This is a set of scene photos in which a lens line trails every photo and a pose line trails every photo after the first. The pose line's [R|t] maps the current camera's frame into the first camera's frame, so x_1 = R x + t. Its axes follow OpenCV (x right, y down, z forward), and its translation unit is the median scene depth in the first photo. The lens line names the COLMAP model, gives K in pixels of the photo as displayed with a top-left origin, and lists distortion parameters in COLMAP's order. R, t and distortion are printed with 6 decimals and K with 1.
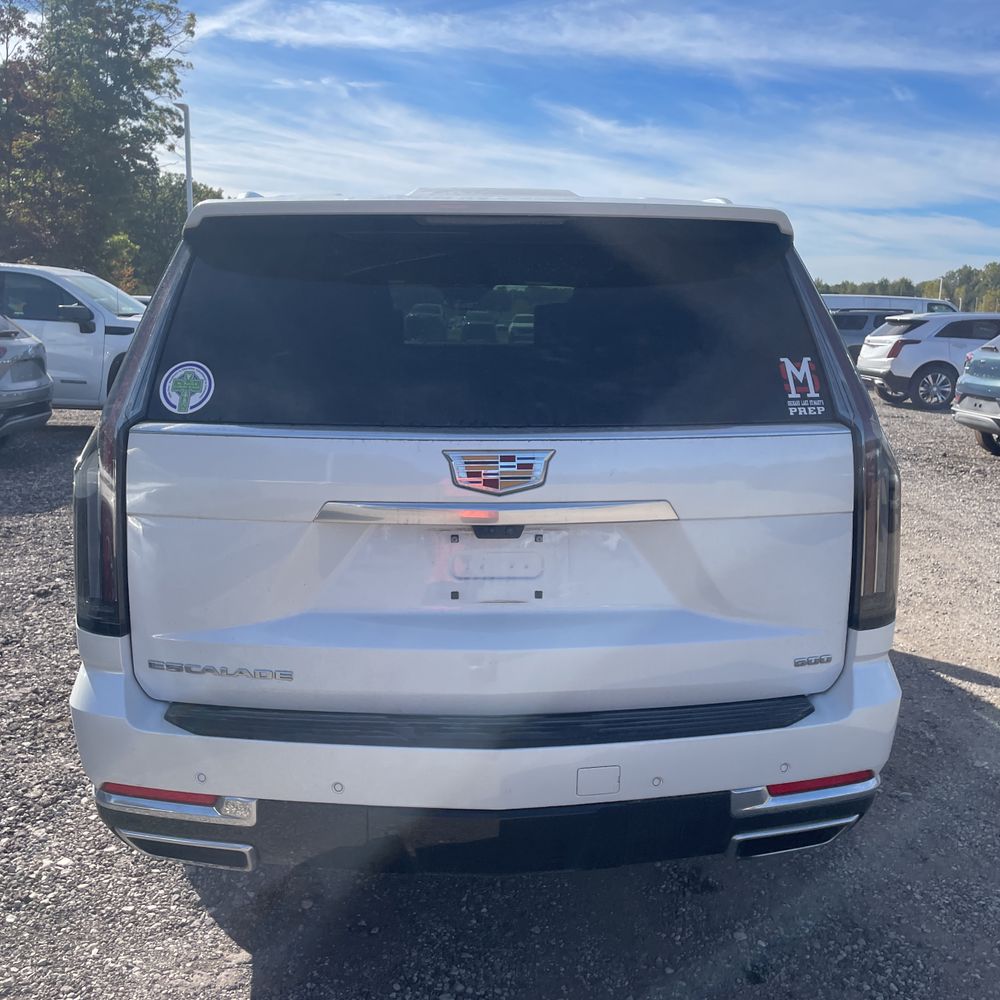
lens RADIAL K [[1043.3, 0, 503.7], [0, 1043.3, 496.8], [0, 0, 1]] dist [0.025995, 0.000000]
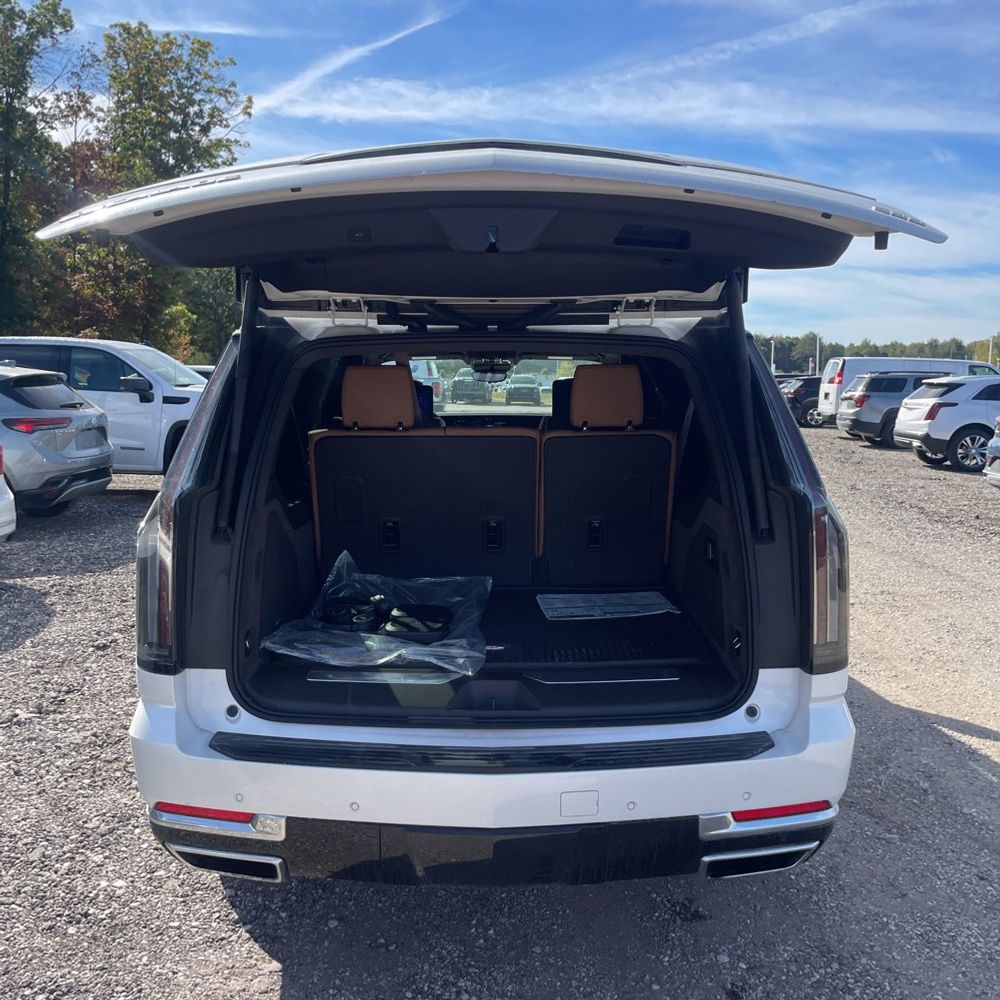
lens RADIAL K [[1043.3, 0, 499.6], [0, 1043.3, 496.7], [0, 0, 1]] dist [0.025995, 0.000000]
pose [[0.998822, -0.001545, -0.048497, 0.035514], [-0.001305, 0.998275, -0.058691, 0.001321], [0.048504, 0.058685, 0.997098, -0.102461]]
